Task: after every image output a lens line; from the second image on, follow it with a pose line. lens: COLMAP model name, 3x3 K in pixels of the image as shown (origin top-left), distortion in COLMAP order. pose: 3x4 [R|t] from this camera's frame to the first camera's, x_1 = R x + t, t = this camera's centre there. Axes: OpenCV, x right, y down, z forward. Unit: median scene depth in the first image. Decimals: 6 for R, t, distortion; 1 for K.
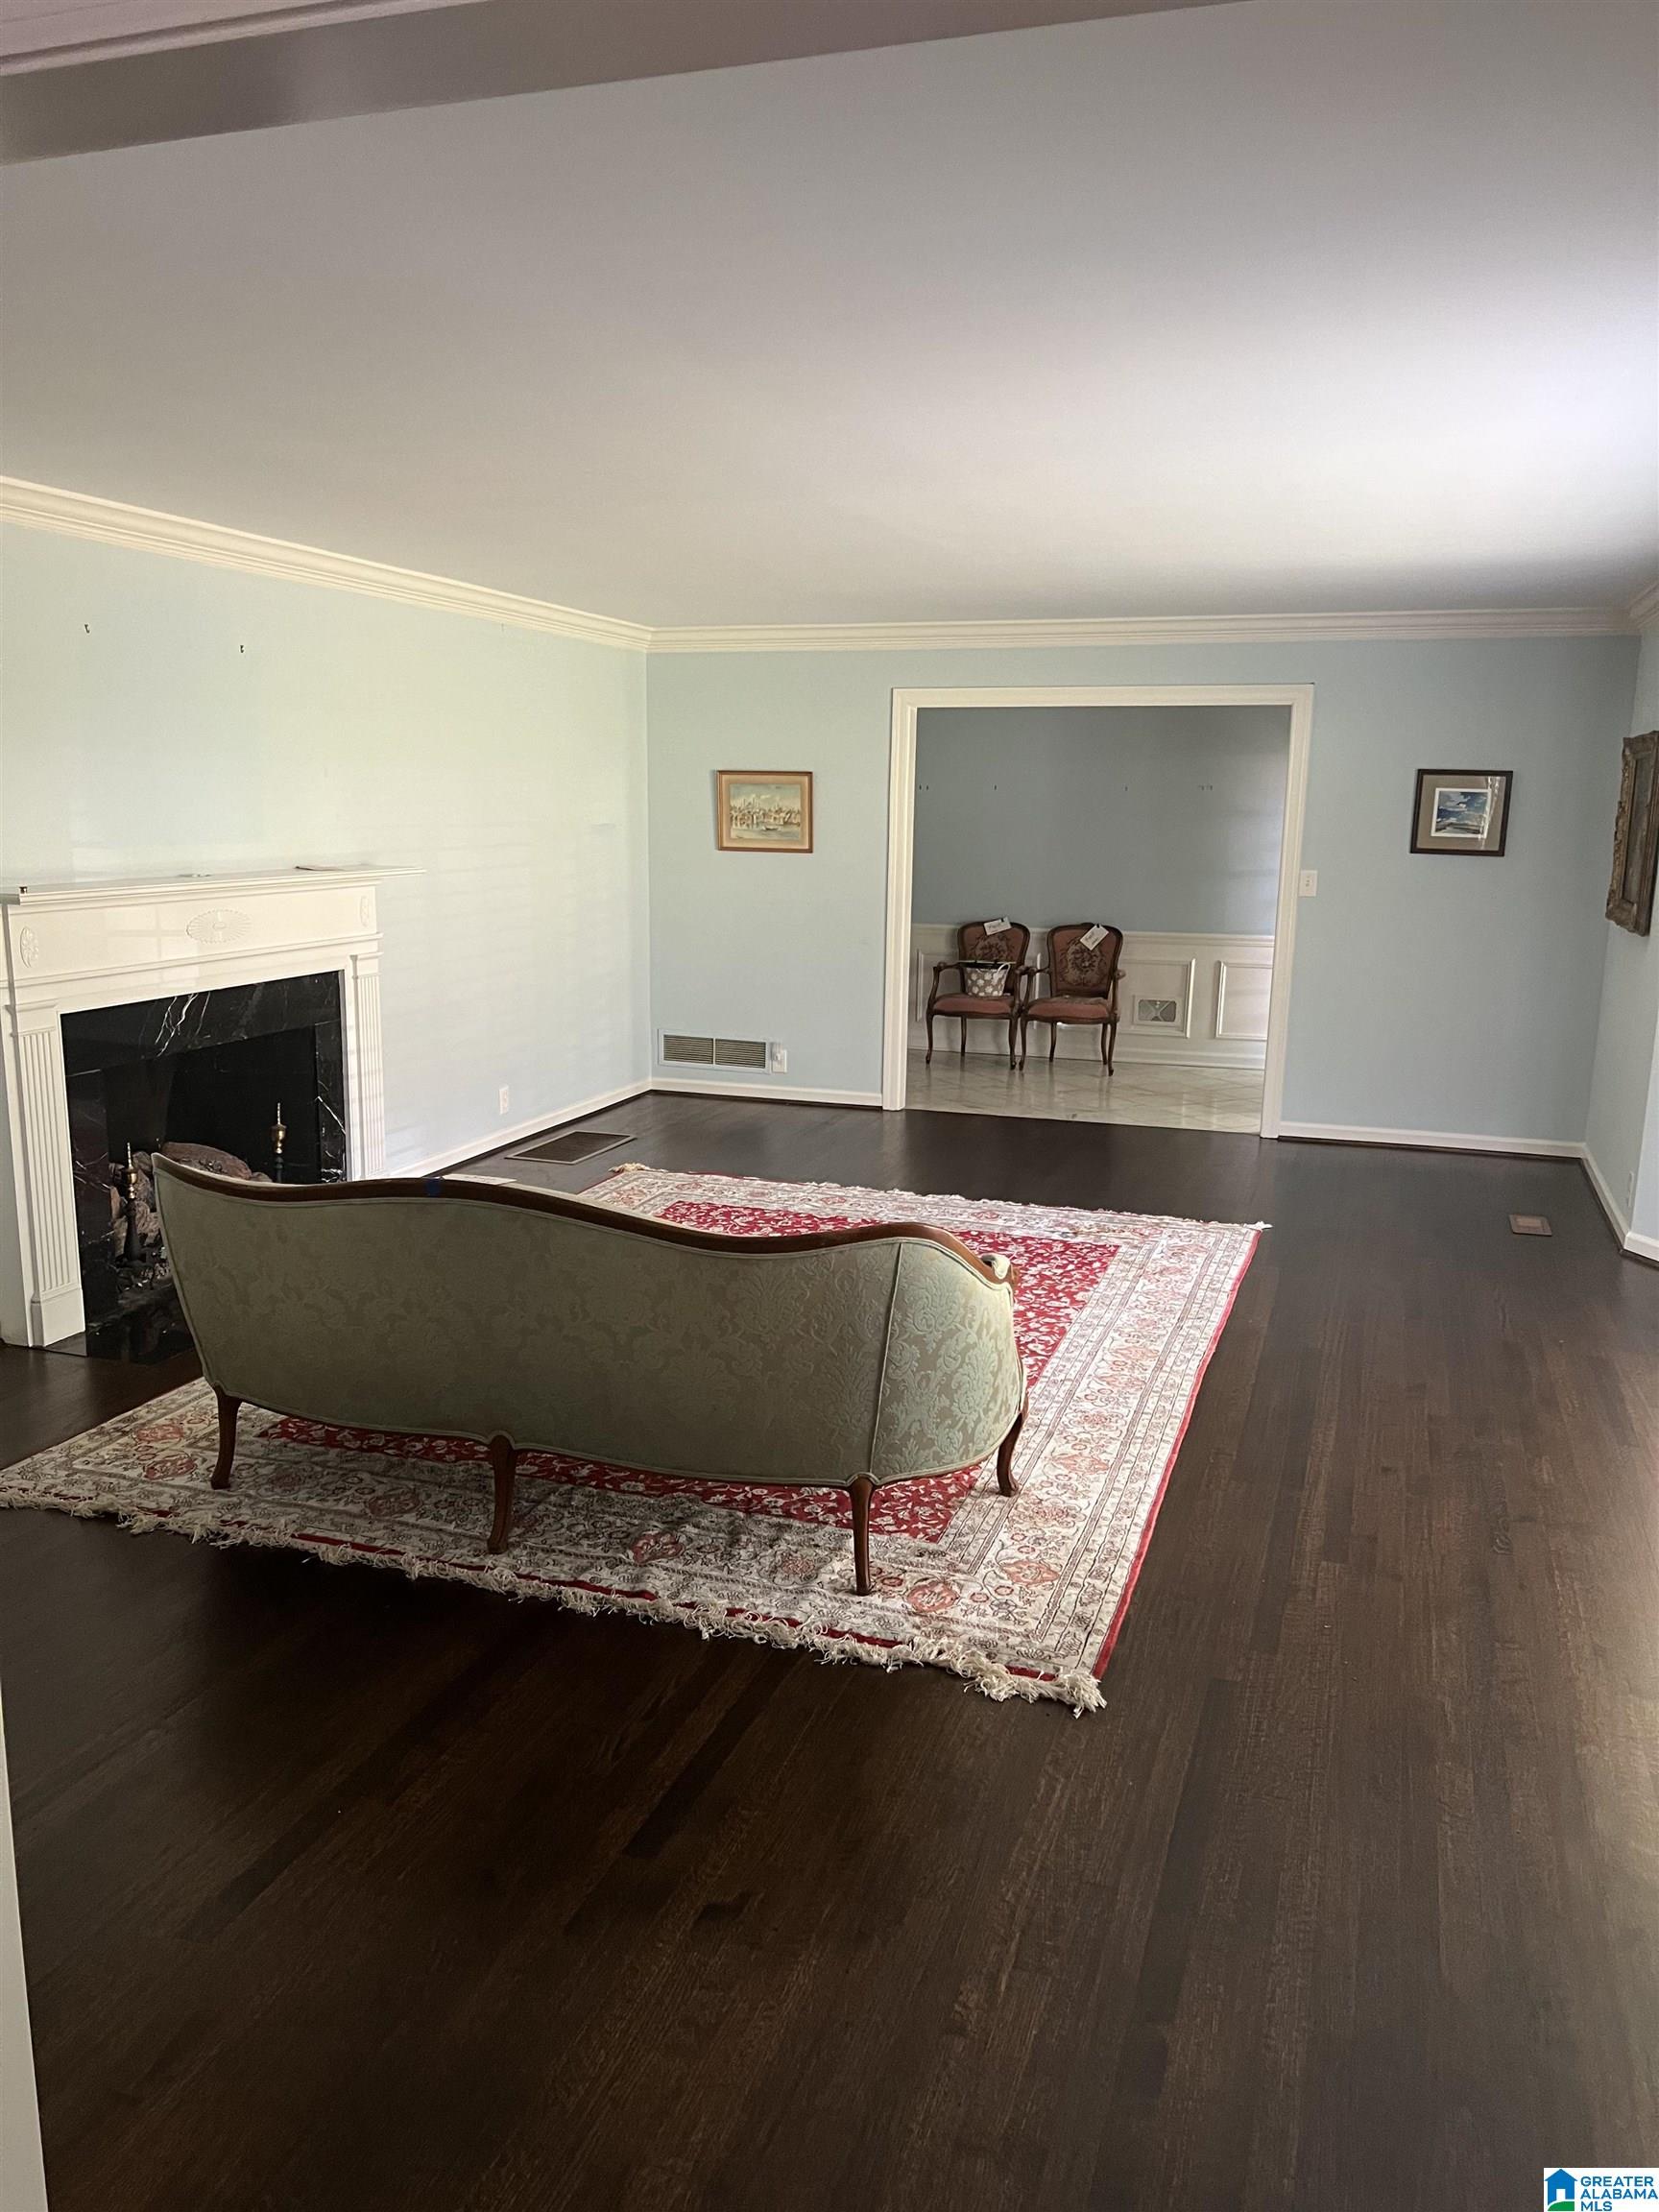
lens RADIAL K [[1665.2, 0, 836.7], [0, 1665.2, 1105.7], [0, 0, 1]] dist [0.026350, -0.002289]
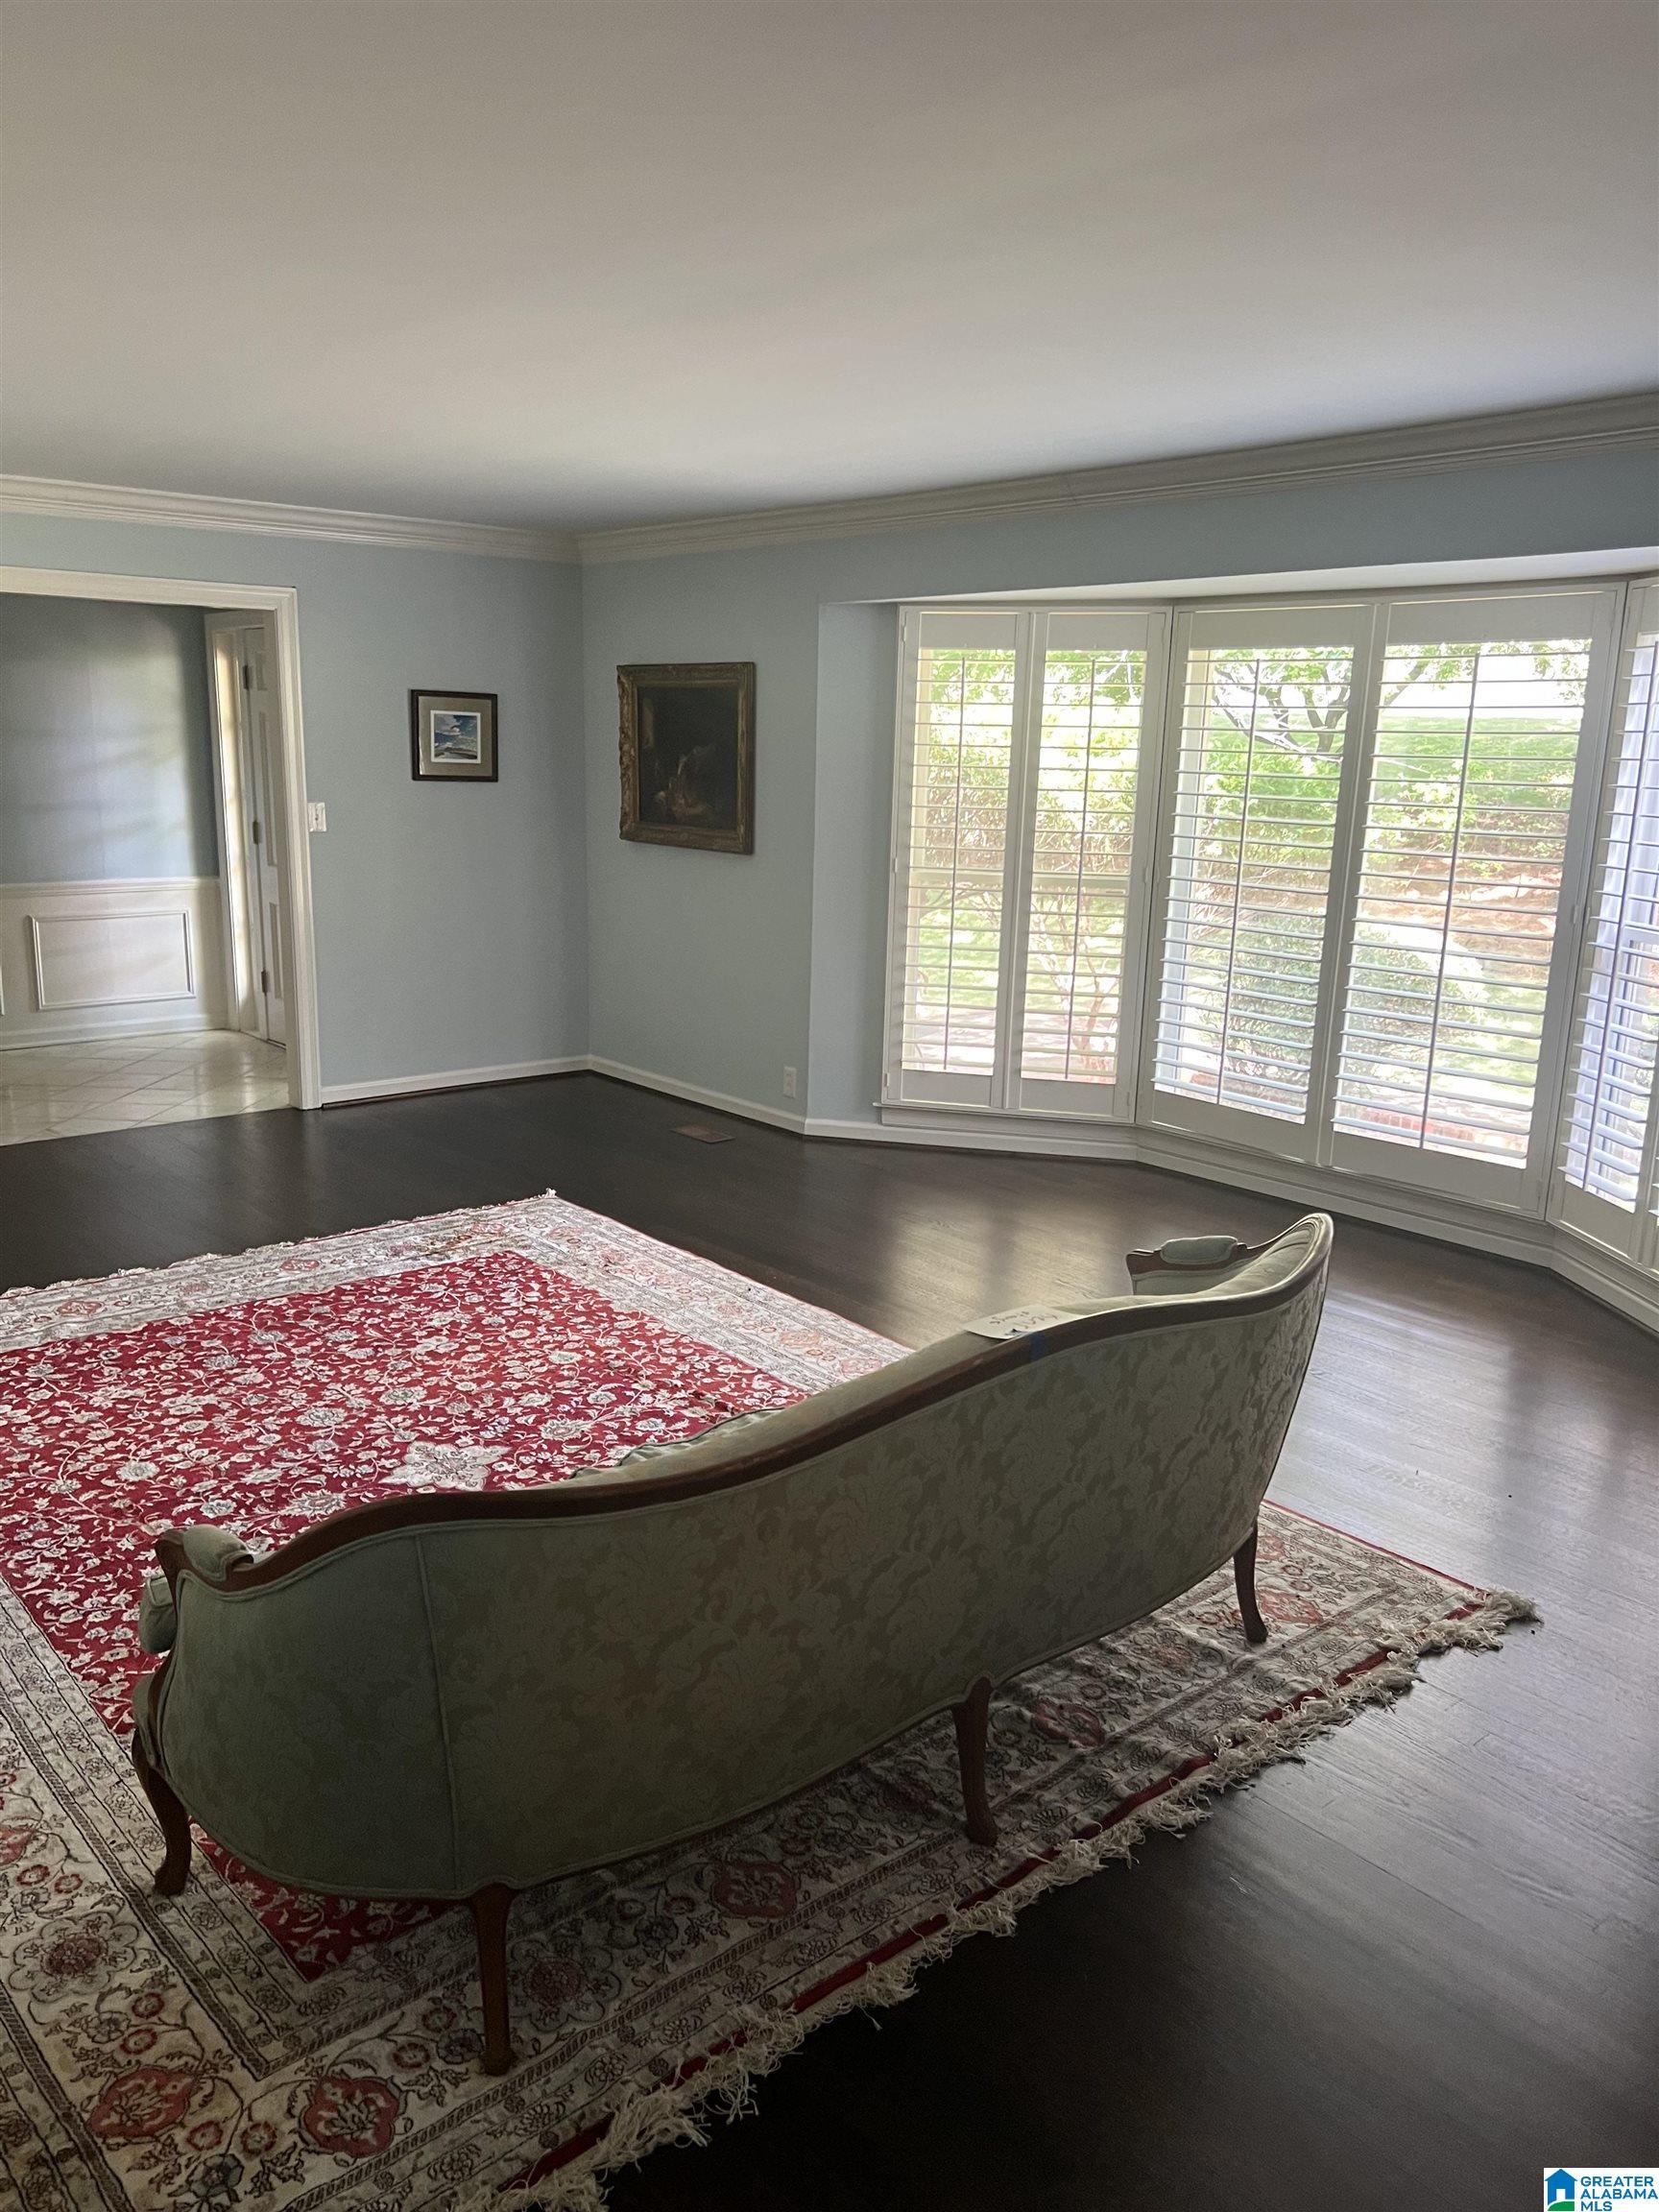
lens RADIAL K [[1665.2, 0, 838.8], [0, 1665.2, 1112.1], [0, 0, 1]] dist [0.026350, -0.002289]
pose [[0.510883, -0.197437, 0.836670, -0.440562], [0.147858, 0.978945, 0.140727, -0.080631], [-0.846839, 0.051813, 0.529319, 0.382923]]
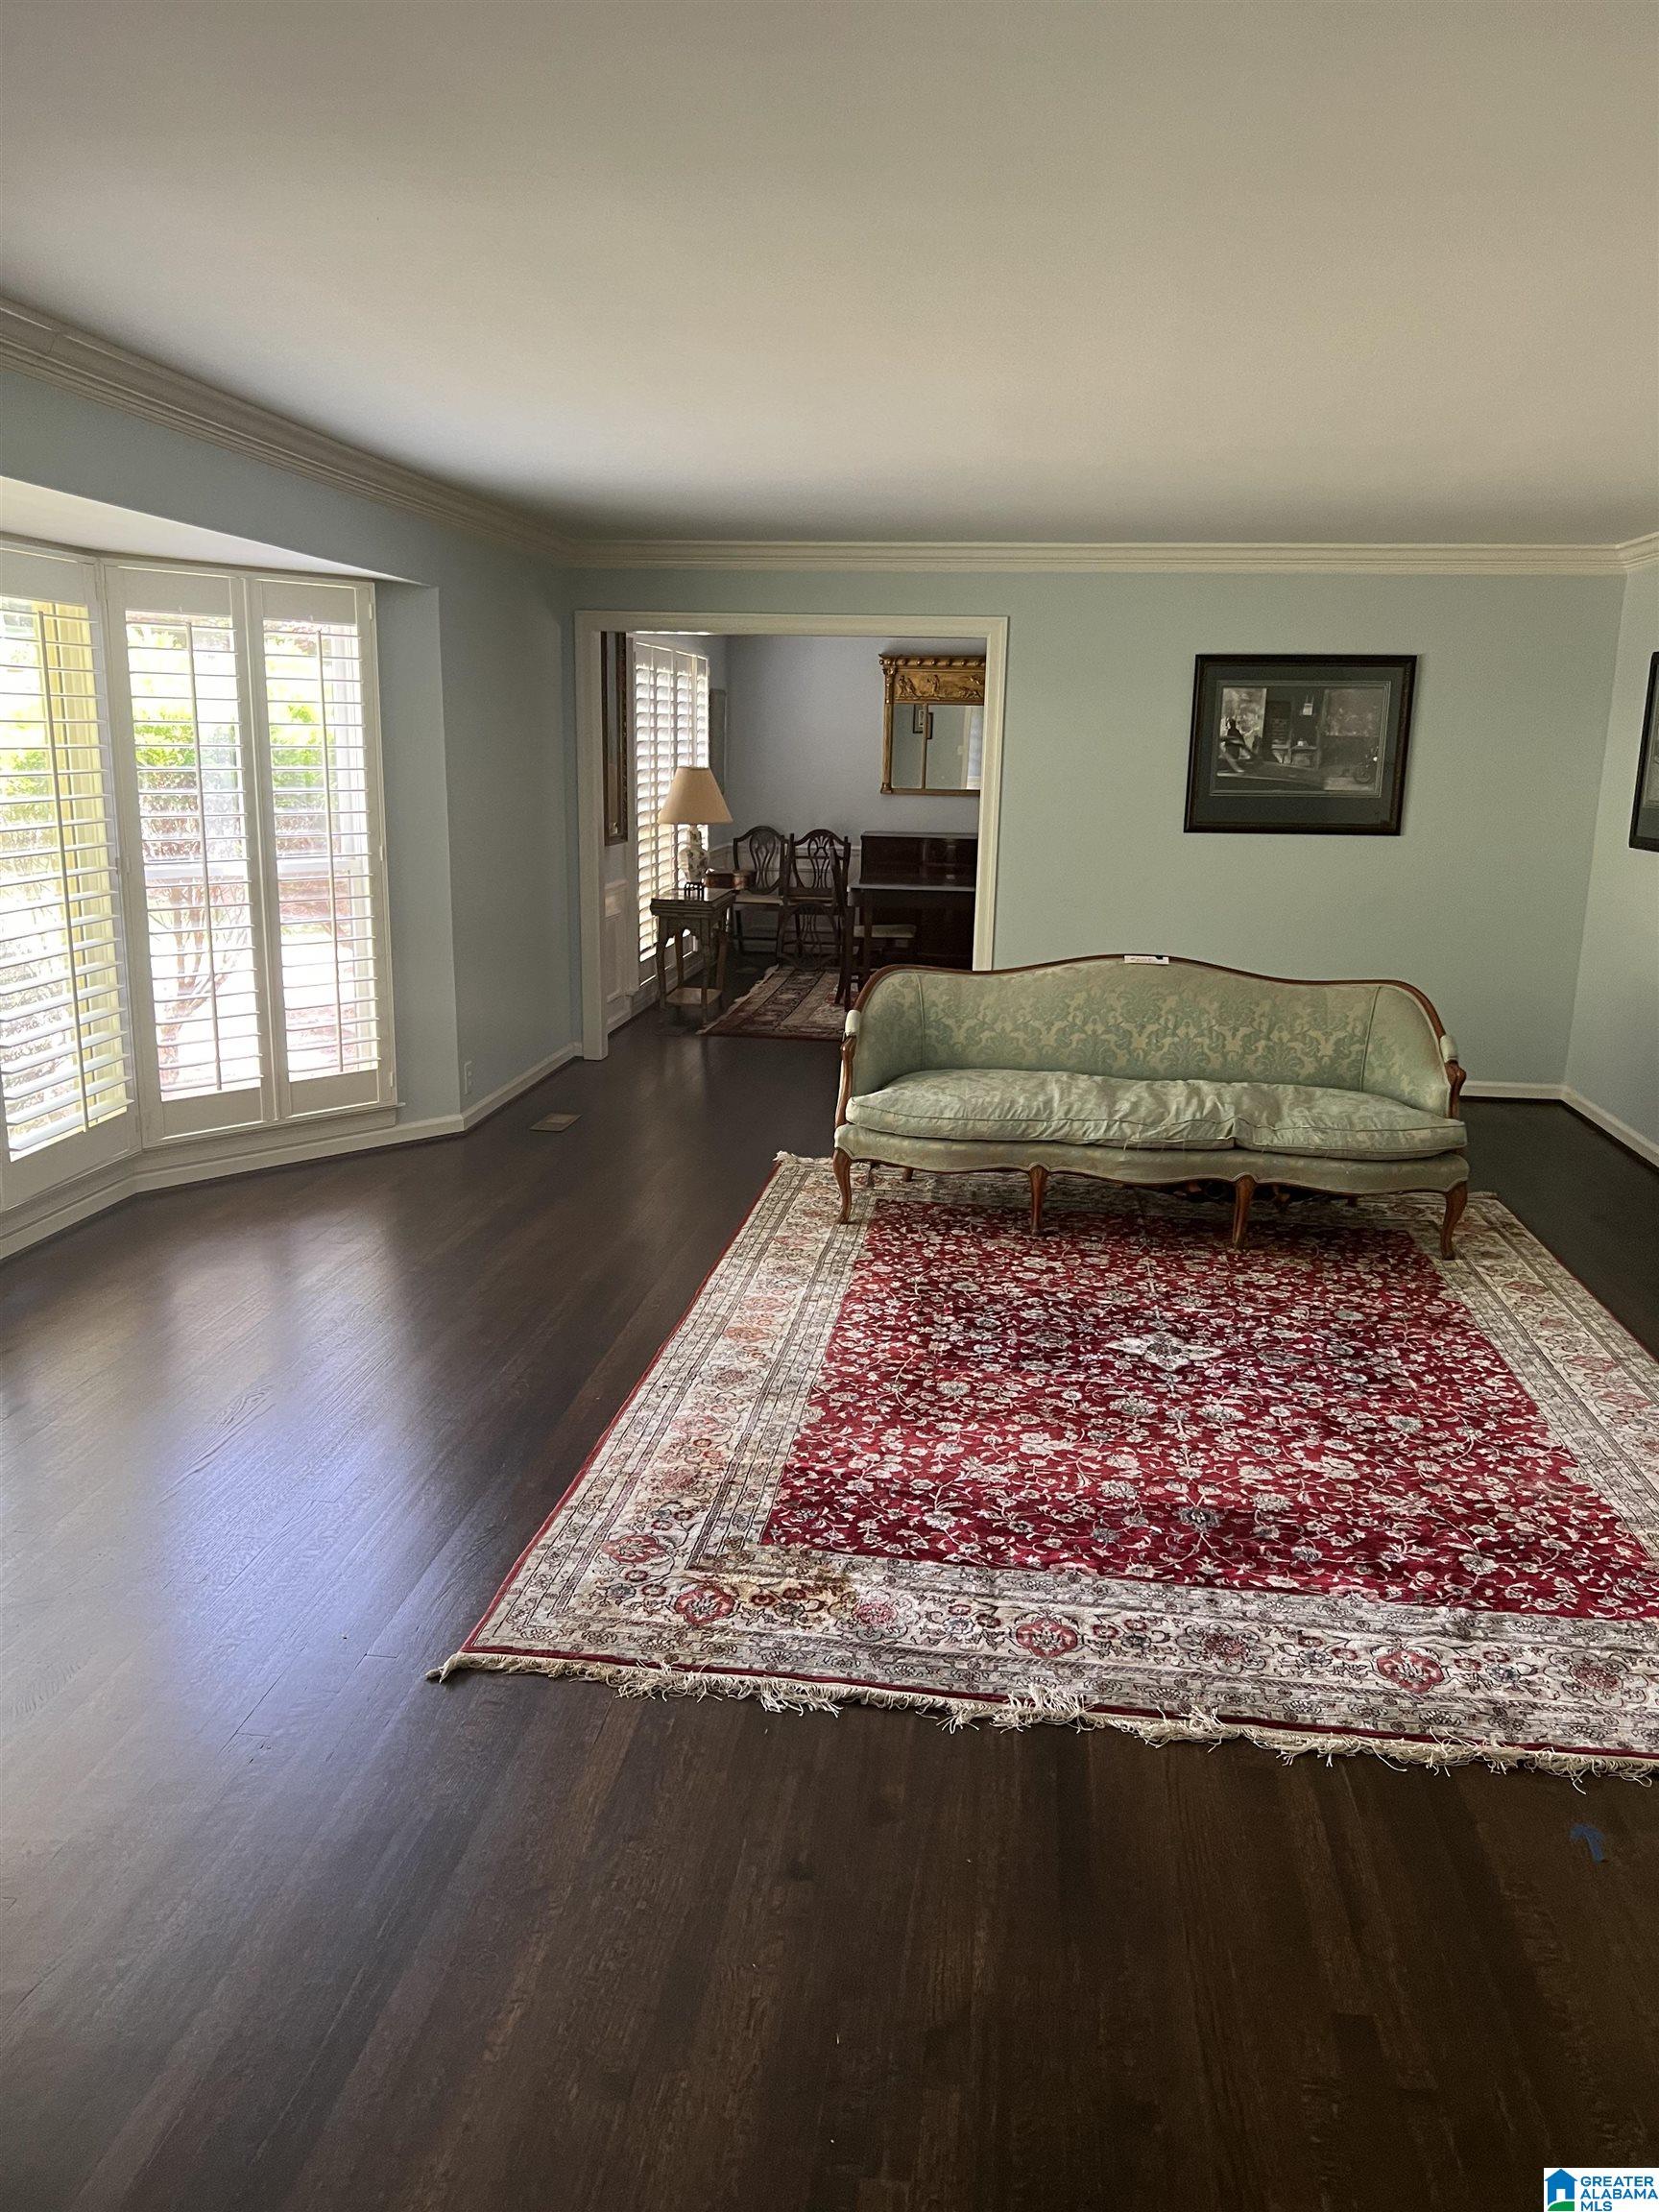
lens RADIAL K [[1665.2, 0, 834.9], [0, 1665.2, 1111.5], [0, 0, 1]] dist [0.026350, -0.002289]
pose [[-0.978834, 0.009009, -0.204457, 0.250664], [-0.073609, 0.916677, 0.392792, -0.257241], [0.190960, 0.399528, -0.896611, 1.403542]]
